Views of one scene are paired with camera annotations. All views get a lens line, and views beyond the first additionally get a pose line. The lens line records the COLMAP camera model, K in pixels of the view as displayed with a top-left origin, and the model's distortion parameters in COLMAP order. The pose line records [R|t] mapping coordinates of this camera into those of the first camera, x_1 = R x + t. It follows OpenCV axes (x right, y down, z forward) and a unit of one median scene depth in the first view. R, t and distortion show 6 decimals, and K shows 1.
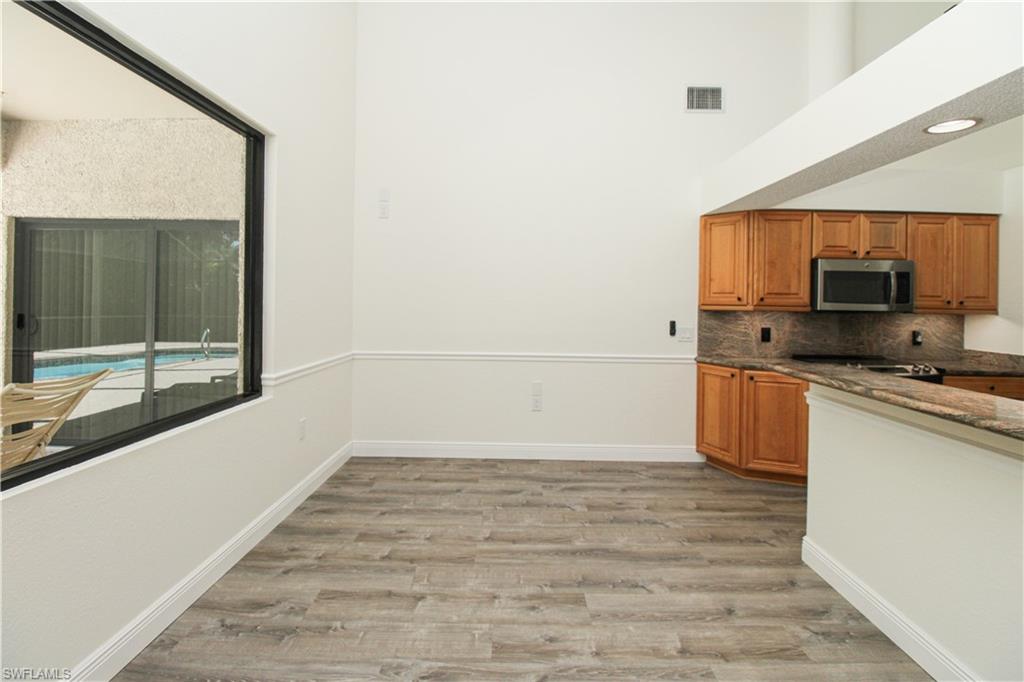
lens RADIAL K [[478.5, 0, 513.8], [0, 478.5, 302.5], [0, 0, 1]] dist [0.002703, -0.016732]
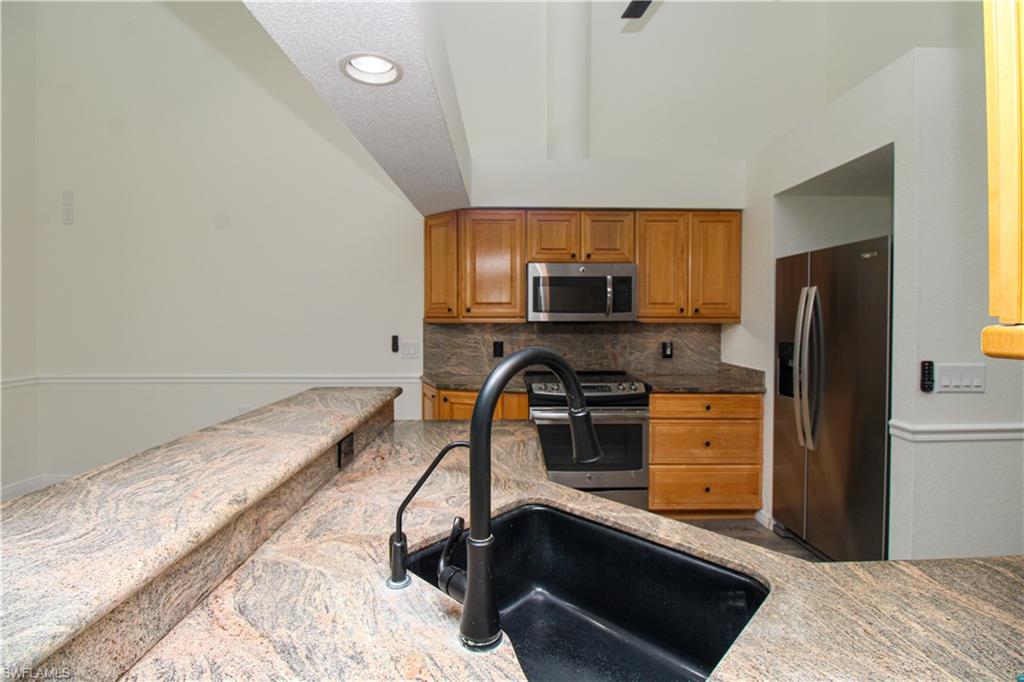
lens RADIAL K [[468.7, 0, 513.1], [0, 468.7, 324.5], [0, 0, 1]] dist [-0.000677, -0.014935]
pose [[0.999532, -0.015105, 0.026589, 0.574400], [0.014655, 0.999747, 0.017037, 0.006759], [-0.026839, -0.016639, 0.999501, 0.129792]]
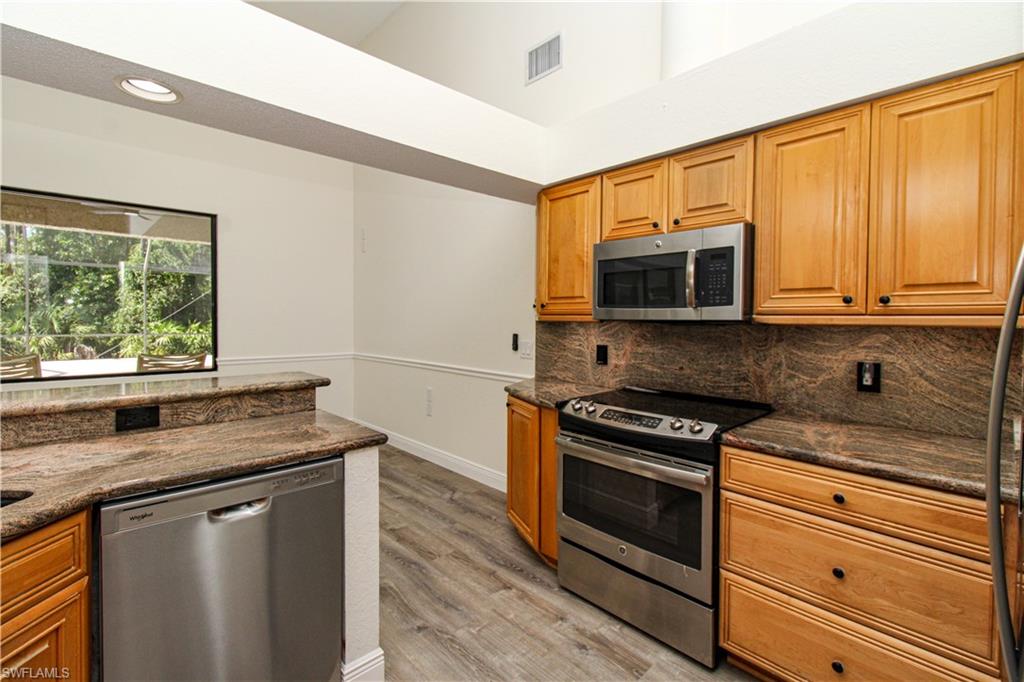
lens RADIAL K [[462.3, 0, 512.5], [0, 462.3, 326.6], [0, 0, 1]] dist [0.031992, -0.015812]
pose [[0.691486, 0.003377, -0.722382, 1.013843], [0.003128, 0.999966, 0.007669, 0.020307], [0.722383, -0.007563, 0.691451, 0.451426]]
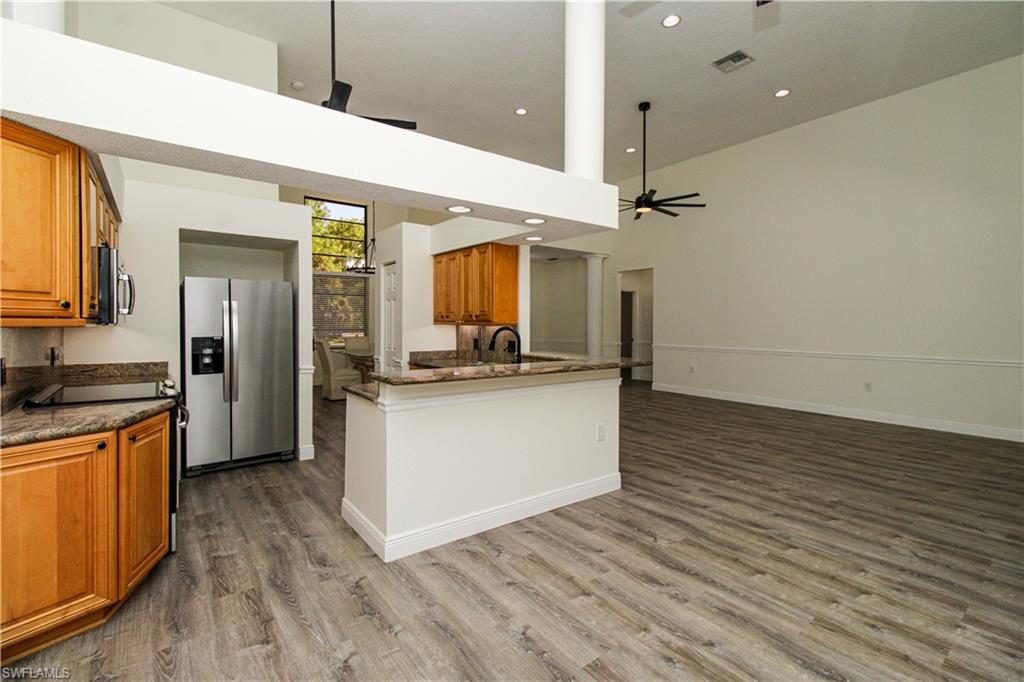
lens RADIAL K [[462.3, 0, 512.5], [0, 462.3, 326.6], [0, 0, 1]] dist [0.031992, -0.015812]
pose [[-0.602611, -0.023765, 0.797681, -0.245241], [-0.014896, 0.999717, 0.018531, -0.000631], [-0.797896, -0.000715, -0.602795, 0.931945]]
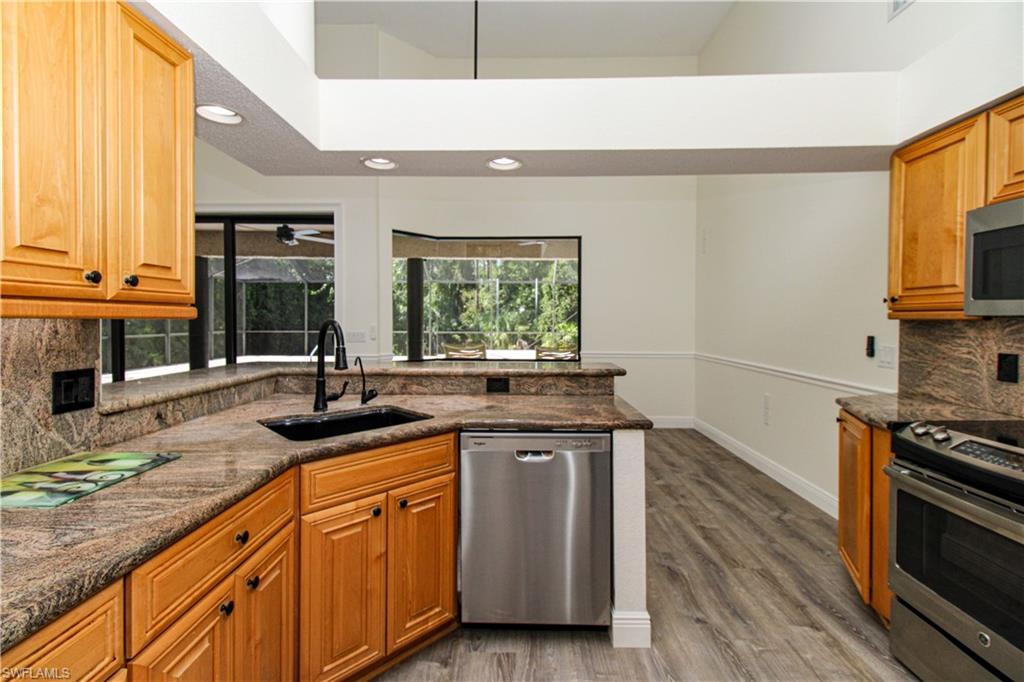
lens RADIAL K [[462.3, 0, 512.5], [0, 462.3, 326.6], [0, 0, 1]] dist [0.031992, -0.015812]
pose [[-0.008548, 0.002633, -0.999960, 1.101307], [-0.000930, 0.999996, 0.002641, 0.025370], [0.999963, 0.000953, -0.008546, 0.527752]]
